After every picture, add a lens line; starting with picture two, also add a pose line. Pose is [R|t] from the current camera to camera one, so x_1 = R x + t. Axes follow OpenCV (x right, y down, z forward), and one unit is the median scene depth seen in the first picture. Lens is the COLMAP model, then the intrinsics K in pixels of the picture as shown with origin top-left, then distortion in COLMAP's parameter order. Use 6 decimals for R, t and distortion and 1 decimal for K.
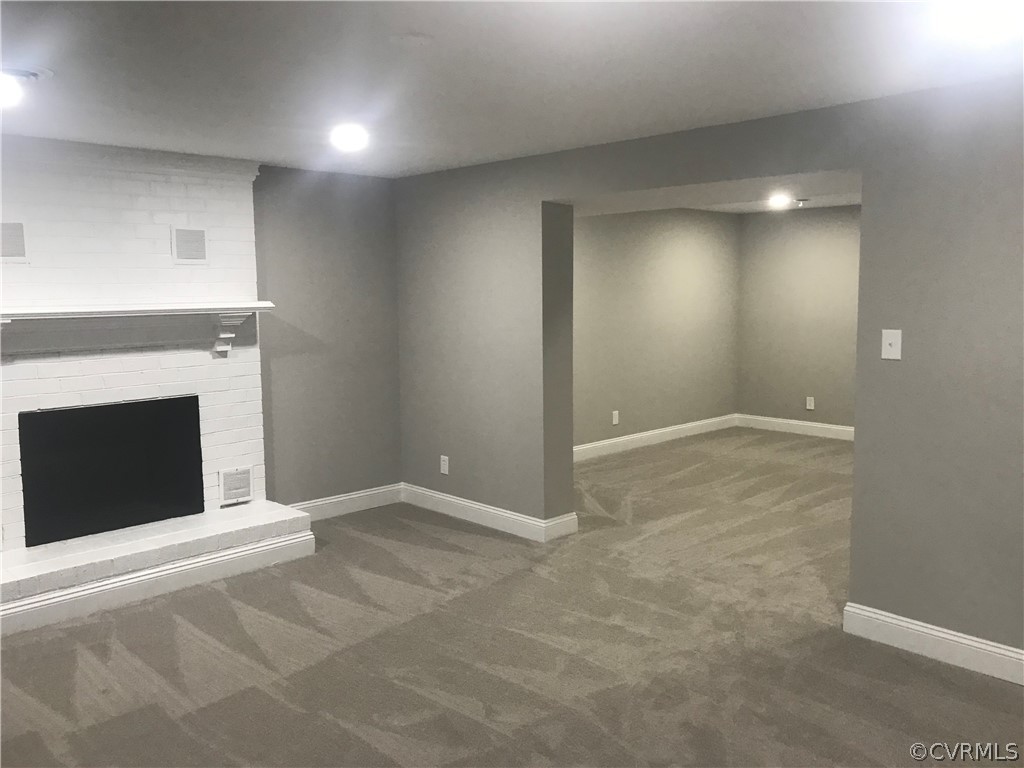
lens RADIAL K [[871.0, 0, 510.5], [0, 871.0, 379.4], [0, 0, 1]] dist [0.053053, -0.010898]
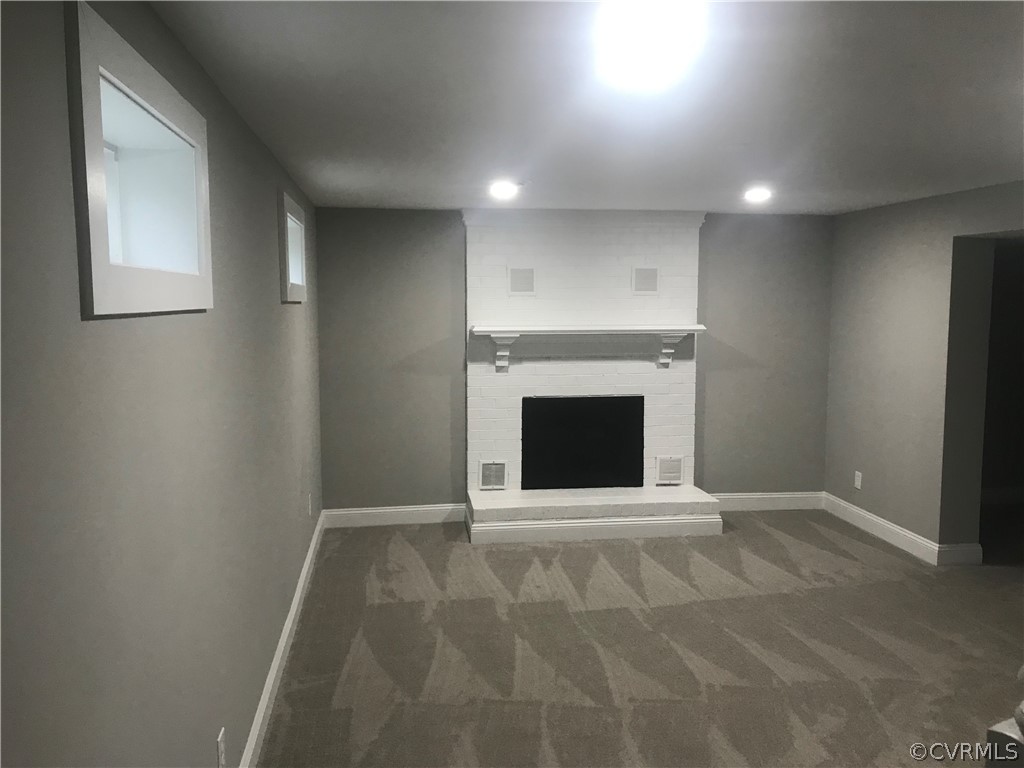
lens RADIAL K [[871.0, 0, 510.5], [0, 871.0, 379.4], [0, 0, 1]] dist [0.053053, -0.010898]
pose [[0.810398, 0.071320, -0.581523, 0.238755], [-0.078388, 0.996838, 0.013017, -0.007702], [0.580613, 0.035036, 0.813426, -0.168144]]
